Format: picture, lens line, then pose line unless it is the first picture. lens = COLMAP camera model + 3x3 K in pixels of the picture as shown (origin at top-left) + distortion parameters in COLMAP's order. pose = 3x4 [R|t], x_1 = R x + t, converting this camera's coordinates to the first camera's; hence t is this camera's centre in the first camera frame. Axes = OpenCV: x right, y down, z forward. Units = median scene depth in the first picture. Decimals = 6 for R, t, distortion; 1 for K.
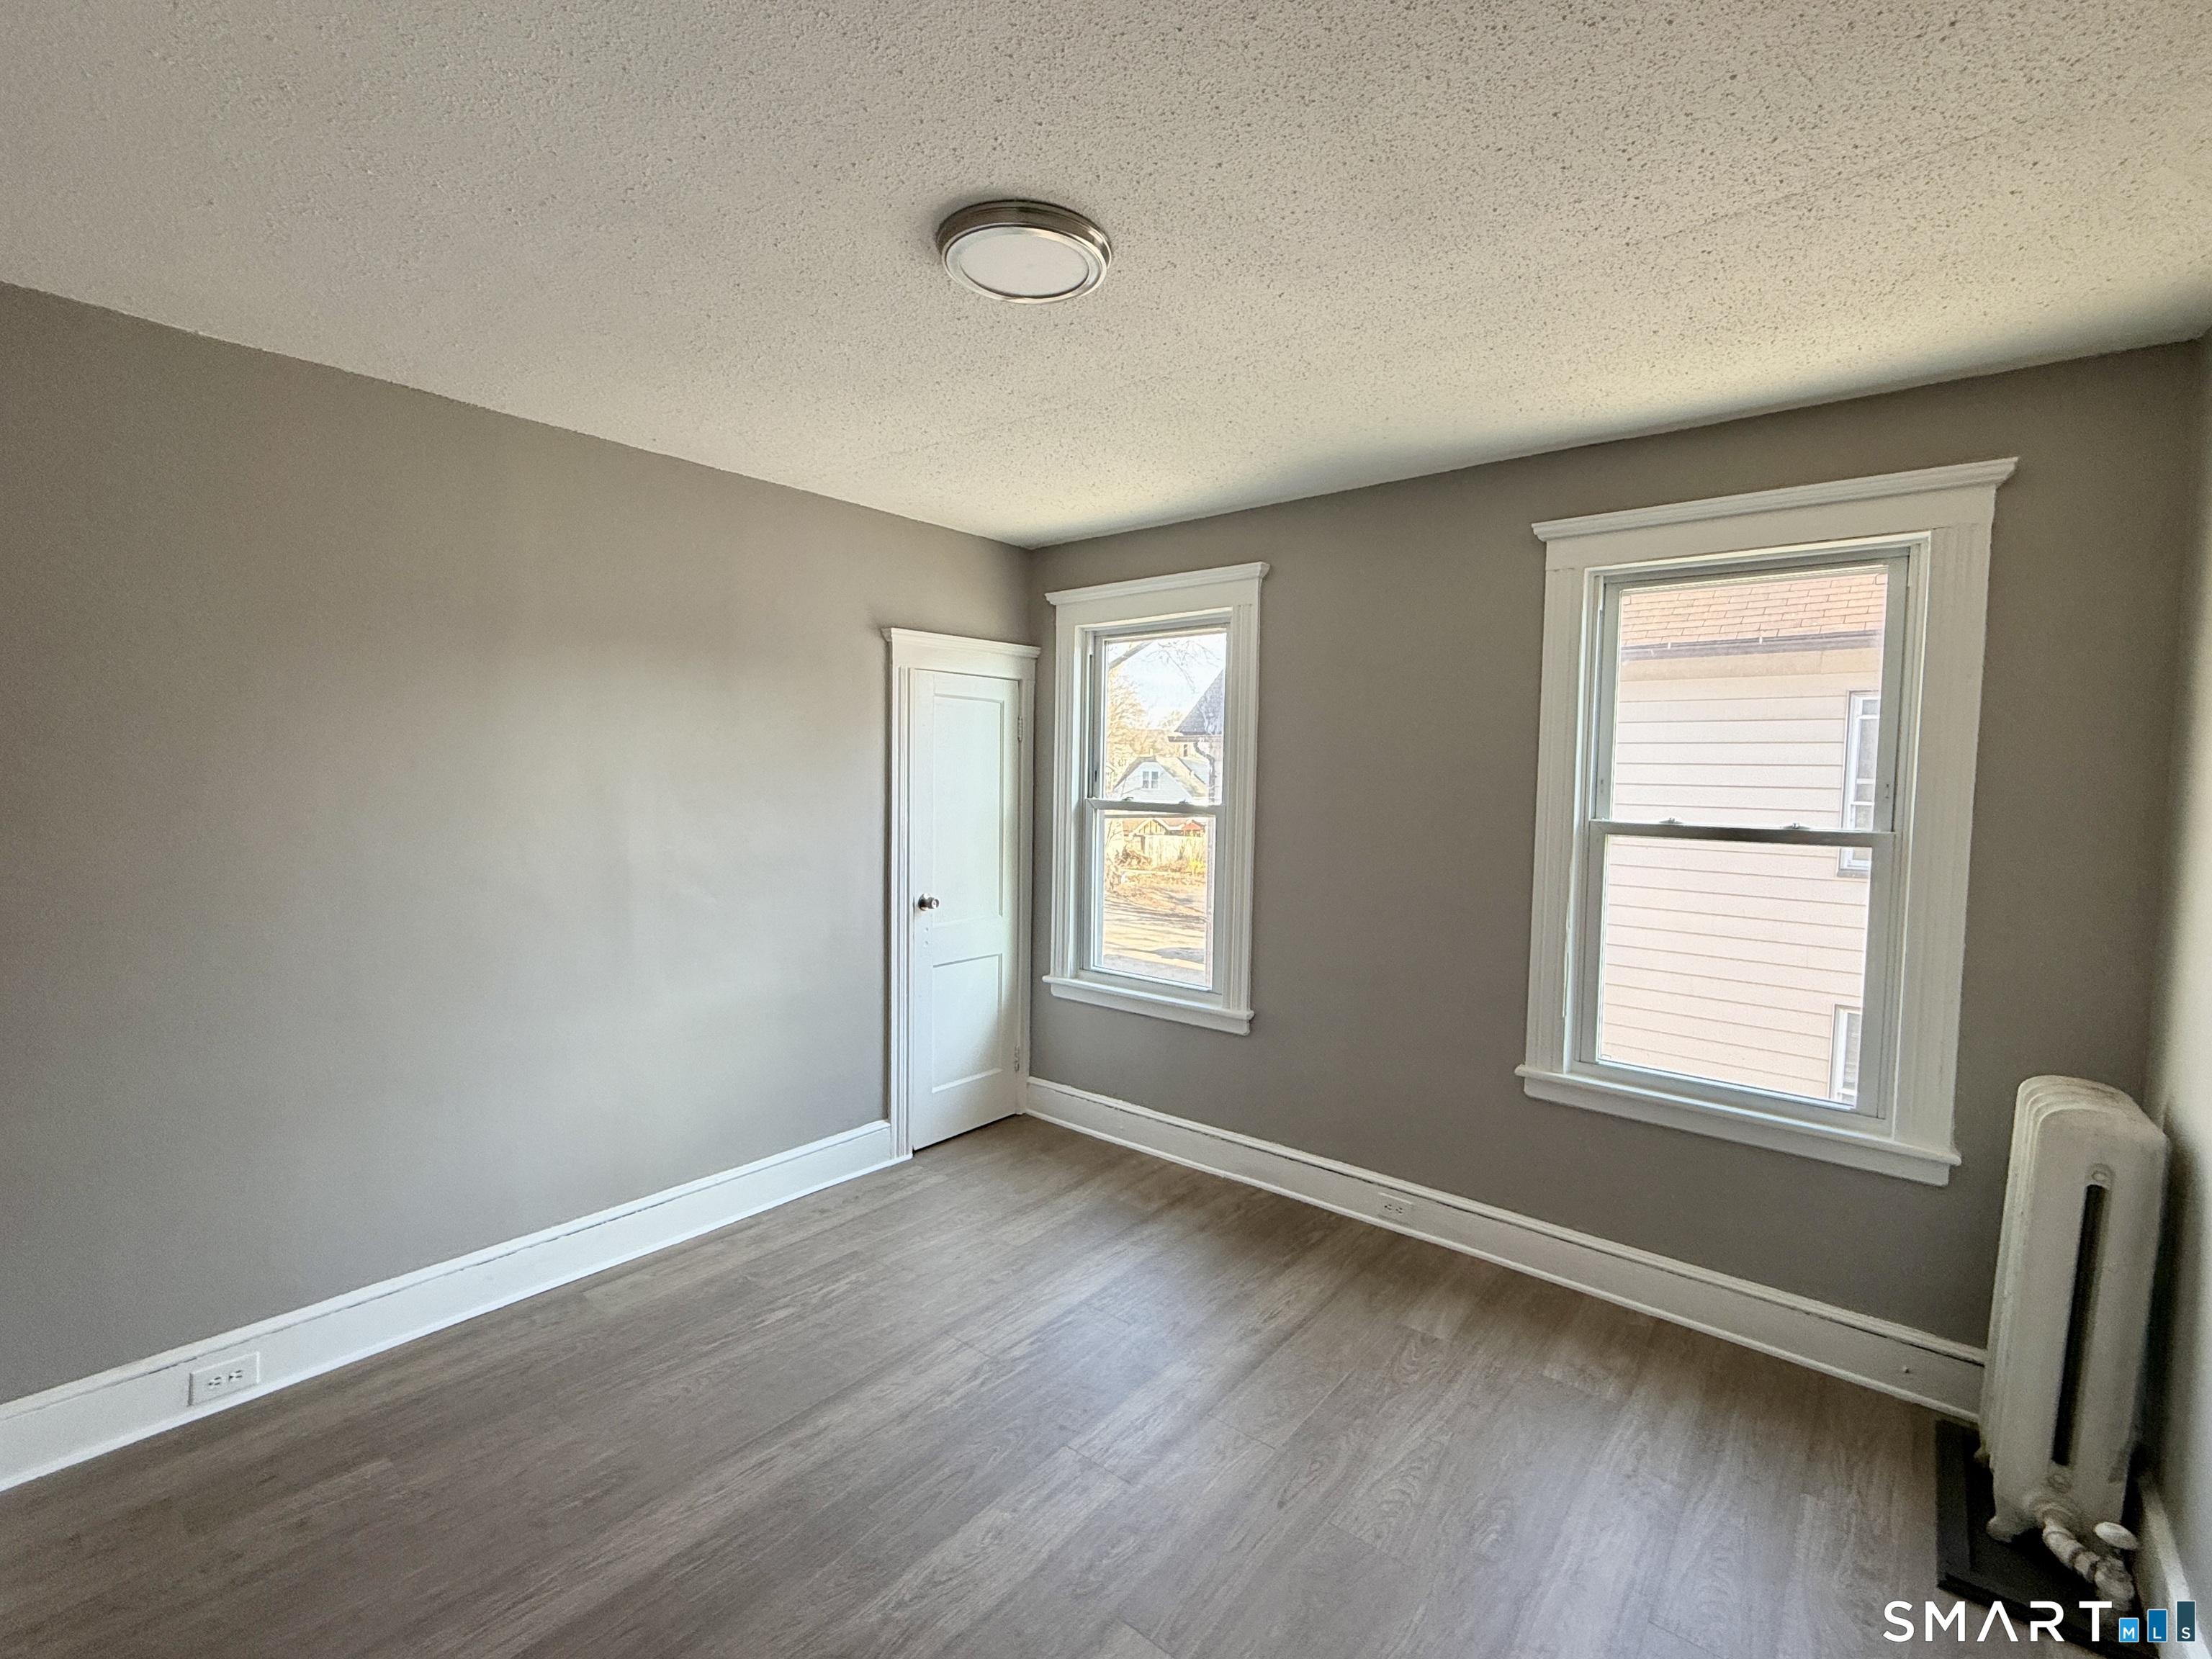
lens RADIAL K [[991.1, 0, 1142.0], [0, 991.1, 806.3], [0, 0, 1]] dist [0.009816, 0.000158]
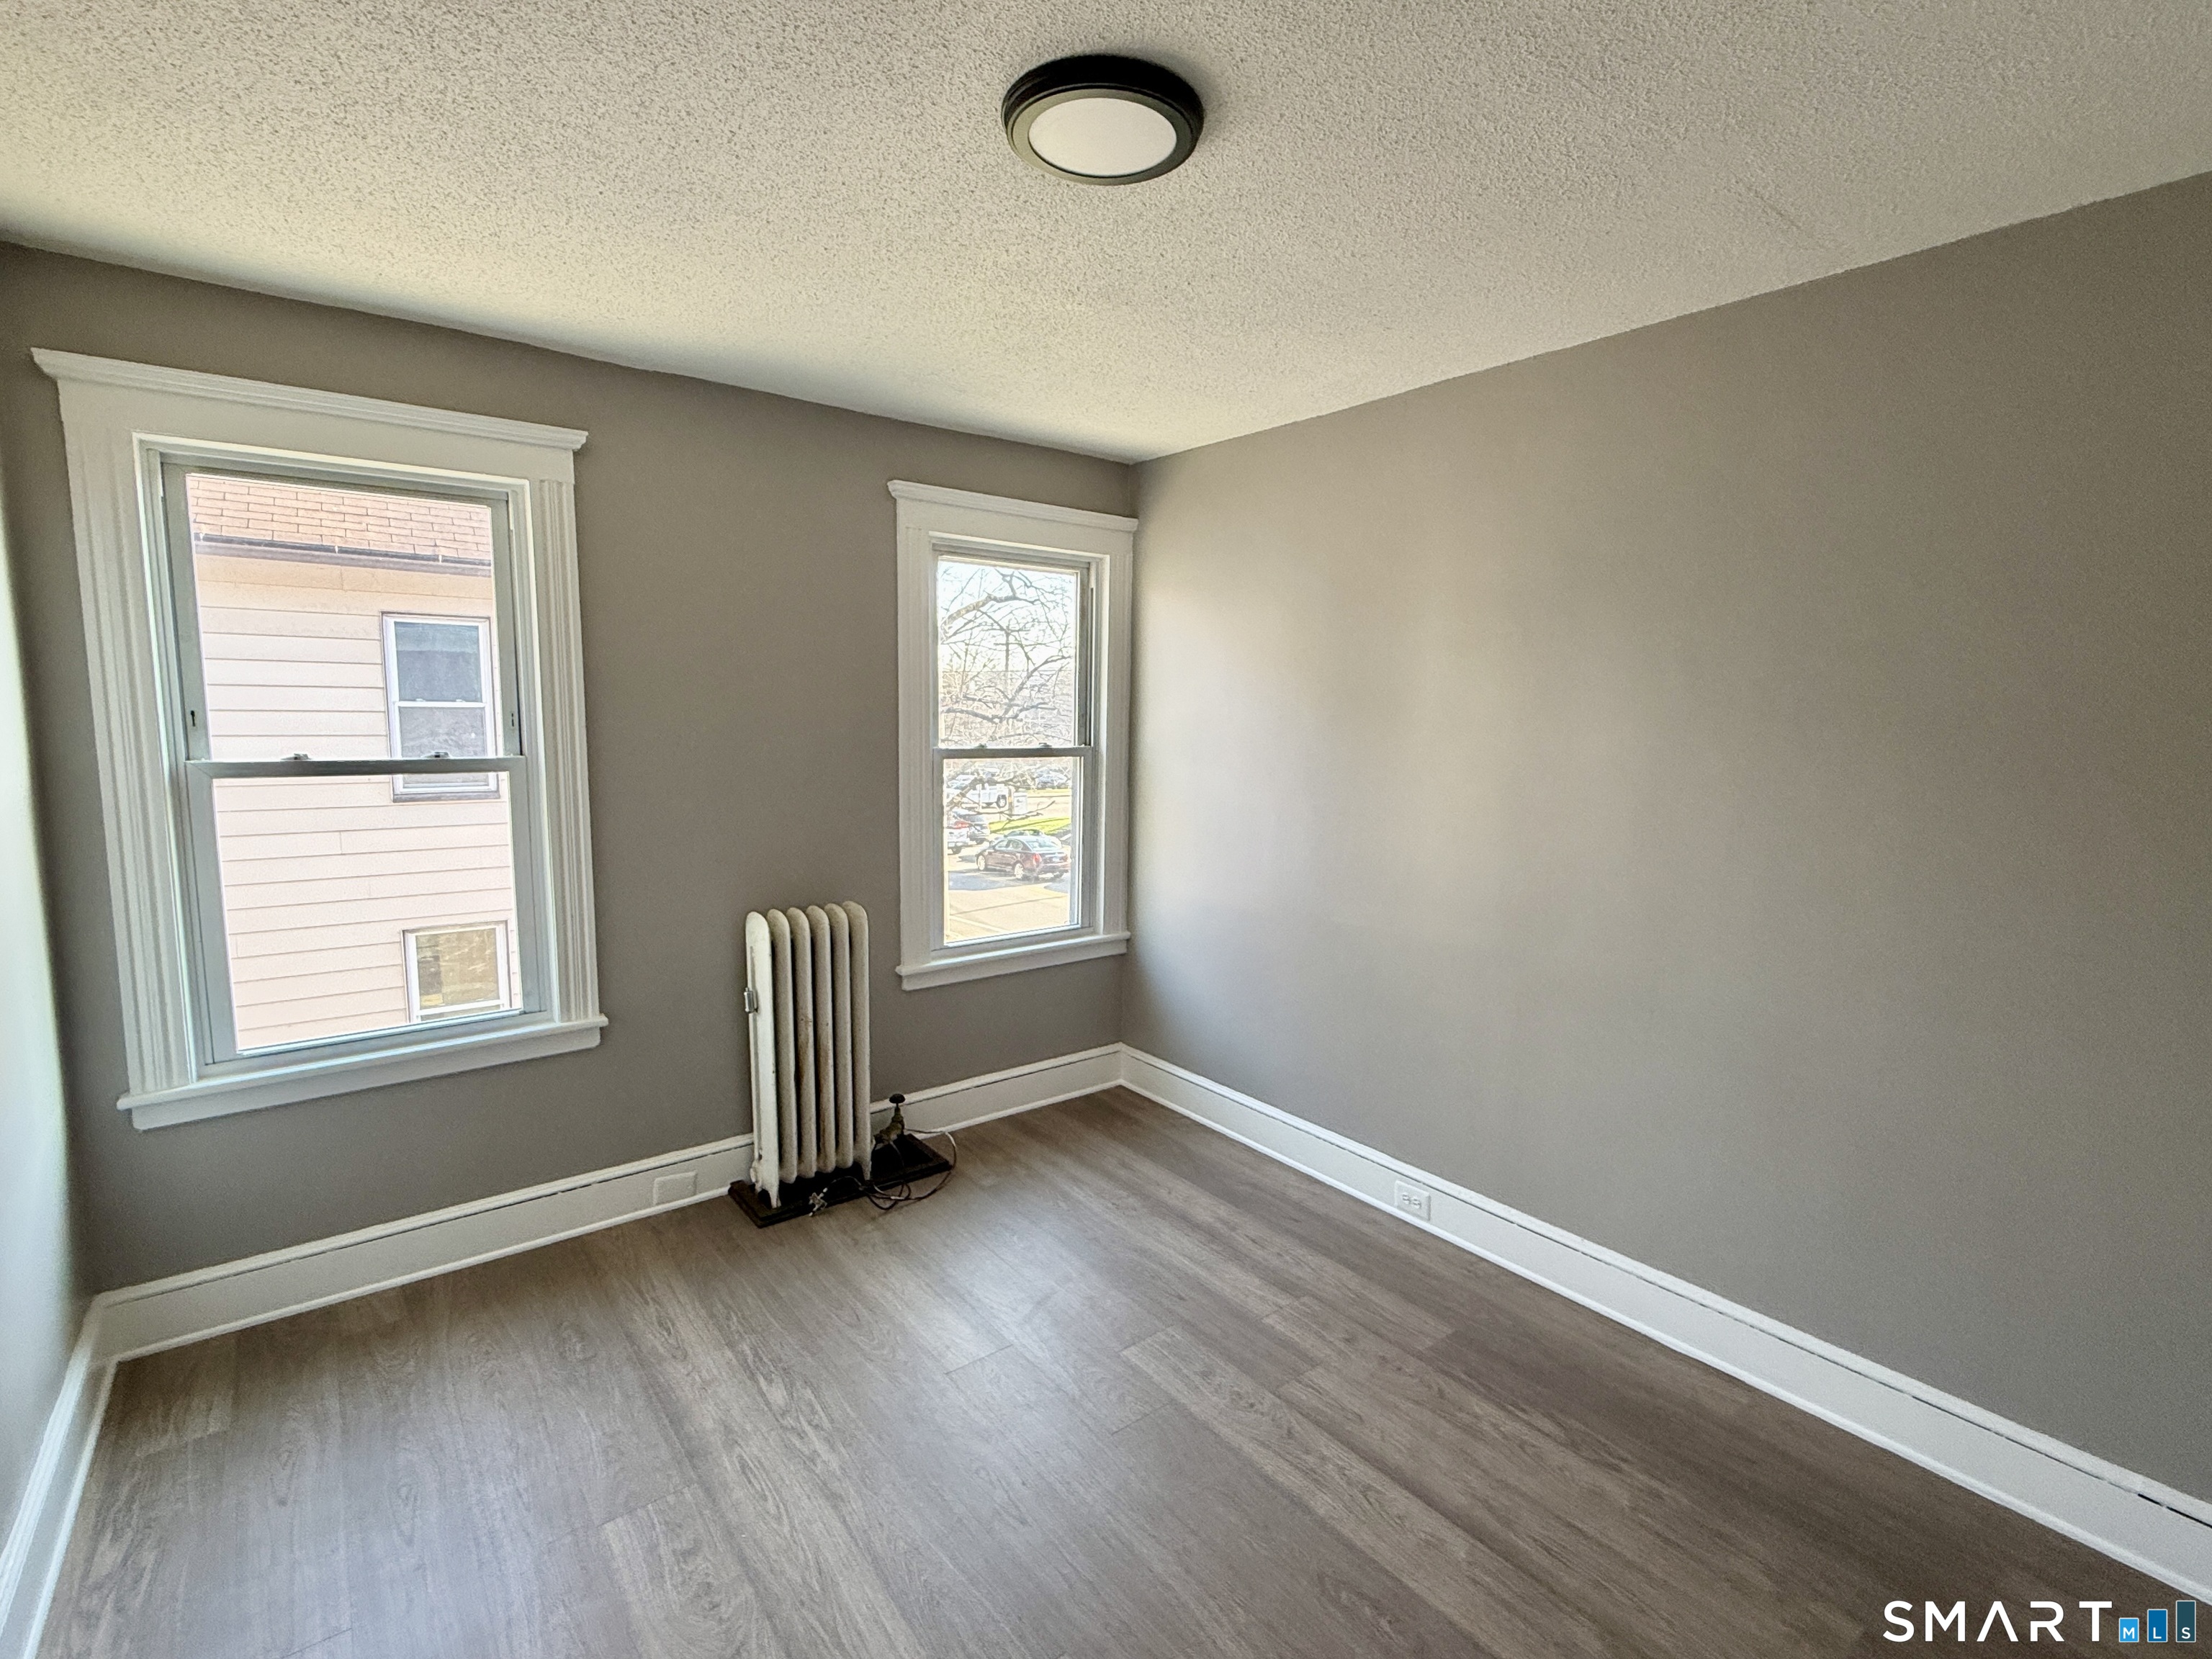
lens RADIAL K [[989.7, 0, 1096.5], [0, 989.7, 835.9], [0, 0, 1]] dist [-0.001734, -0.011518]
pose [[0.225948, -0.133948, 0.964886, -0.177656], [0.031075, 0.990988, 0.130295, -0.008016], [-0.973644, 0.000544, 0.228074, 0.141945]]
